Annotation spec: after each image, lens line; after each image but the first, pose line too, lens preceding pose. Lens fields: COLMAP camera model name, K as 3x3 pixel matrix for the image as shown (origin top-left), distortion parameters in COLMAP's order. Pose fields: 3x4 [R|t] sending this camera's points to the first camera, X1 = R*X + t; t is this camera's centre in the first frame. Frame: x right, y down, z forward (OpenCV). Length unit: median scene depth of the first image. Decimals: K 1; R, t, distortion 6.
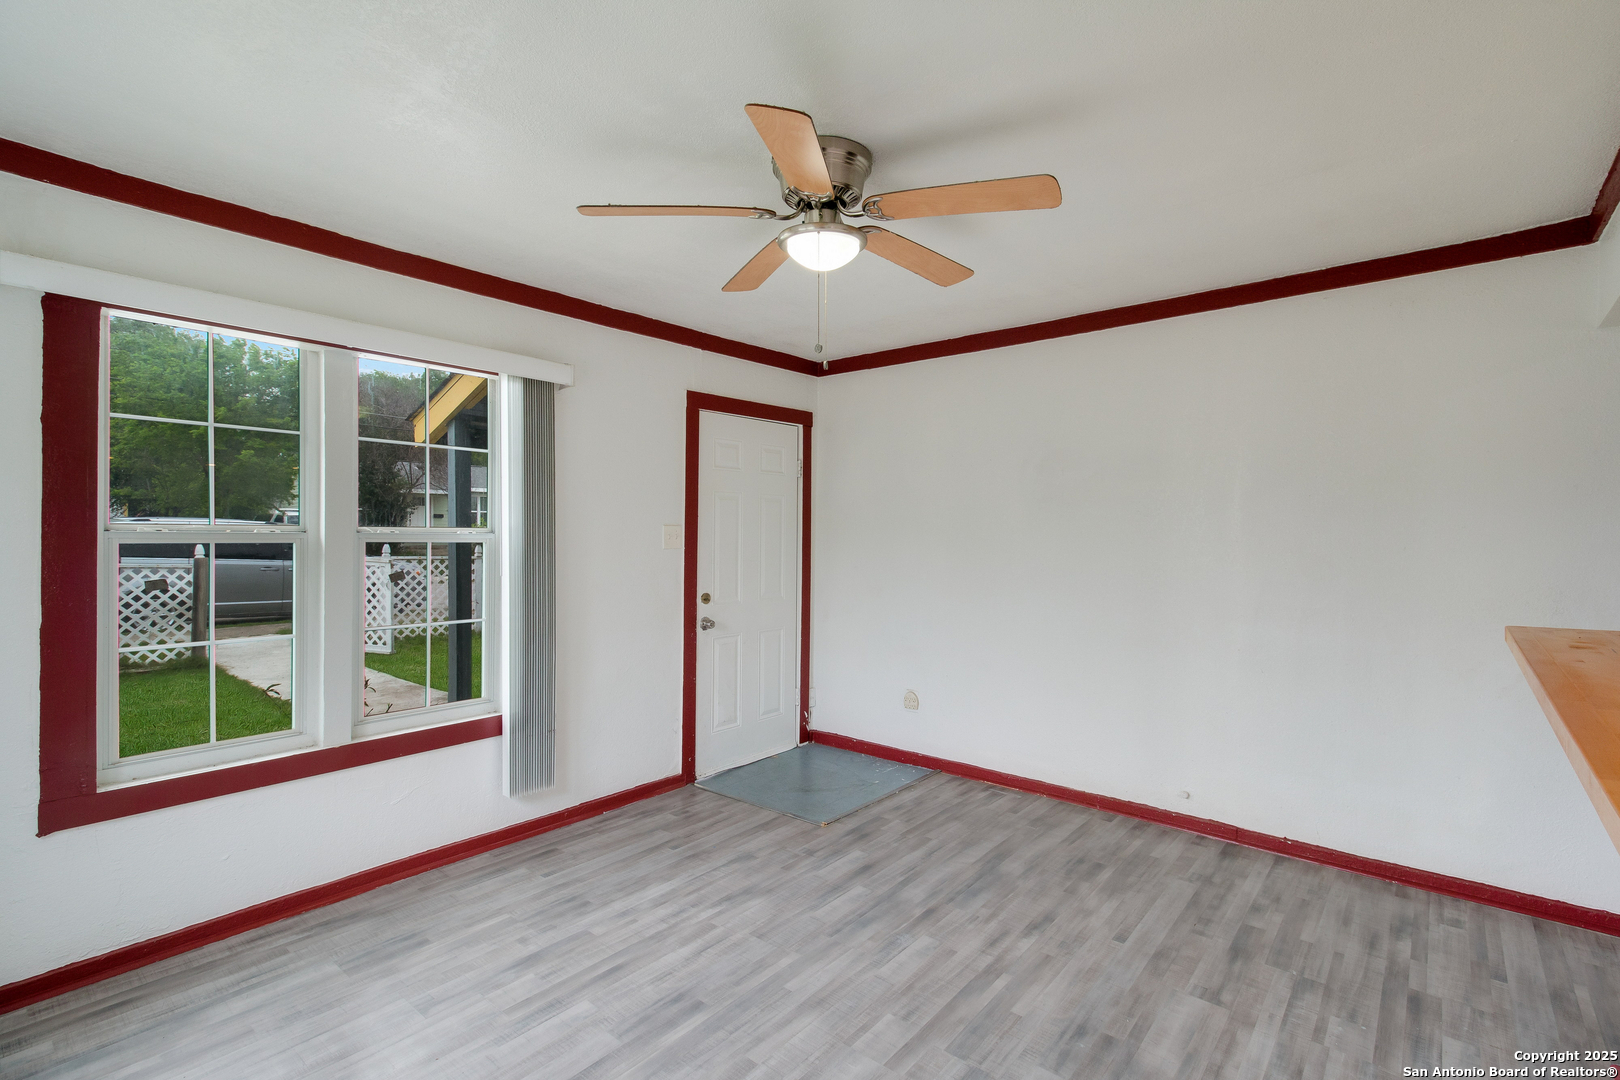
lens RADIAL K [[773.7, 0, 836.4], [0, 773.7, 528.5], [0, 0, 1]] dist [0.003245, -0.000370]
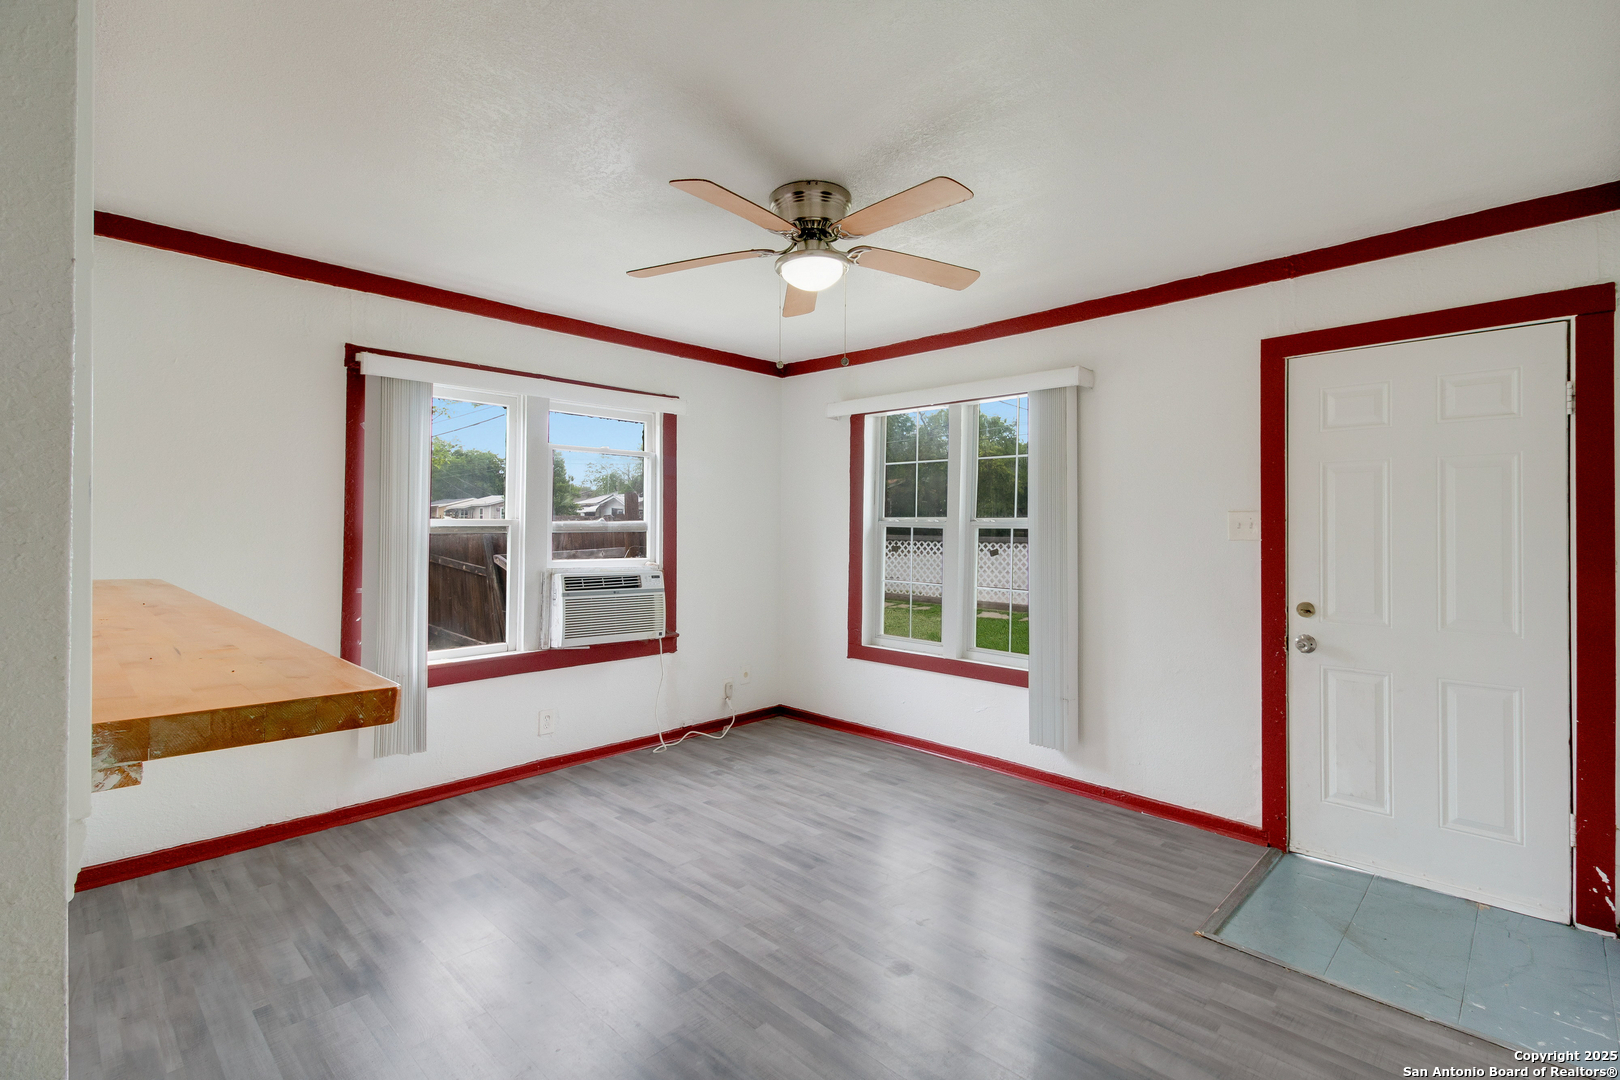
lens RADIAL K [[745.2, 0, 808.2], [0, 745.2, 513.2], [0, 0, 1]] dist [0.002436, -0.000518]
pose [[-0.128697, -0.022755, -0.991423, 0.953858], [-0.002831, 0.999741, -0.022578, 0.024766], [0.991680, -0.000099, -0.128728, 0.991142]]
